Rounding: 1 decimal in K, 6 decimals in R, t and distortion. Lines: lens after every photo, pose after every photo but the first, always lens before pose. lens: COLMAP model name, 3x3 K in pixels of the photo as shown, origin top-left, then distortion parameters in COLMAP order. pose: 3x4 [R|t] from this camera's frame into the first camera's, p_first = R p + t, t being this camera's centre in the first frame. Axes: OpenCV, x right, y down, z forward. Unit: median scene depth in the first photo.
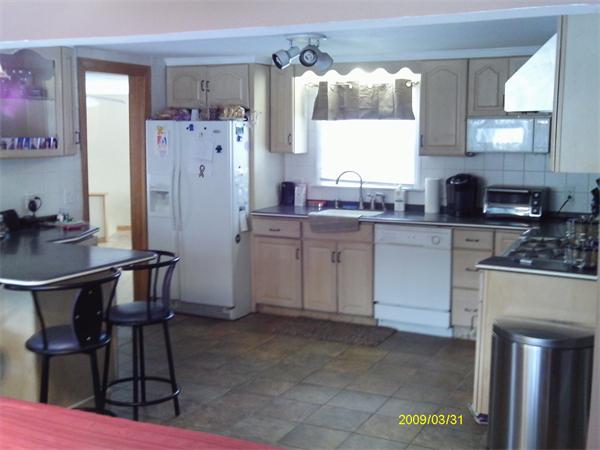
lens RADIAL K [[766.5, 0, 300.0], [0, 766.5, 225.0], [0, 0, 1]] dist [-0.098215, 0.005482]
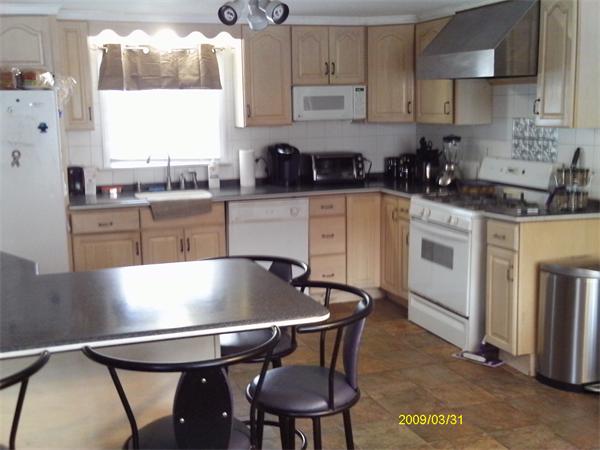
lens RADIAL K [[762.8, 0, 300.0], [0, 762.8, 225.0], [0, 0, 1]] dist [-0.038868, 0.543556]
pose [[0.693358, -0.128609, 0.709024, -0.472340], [0.105981, 0.991444, 0.076198, -0.033575], [-0.712757, 0.022311, 0.701056, 0.279640]]
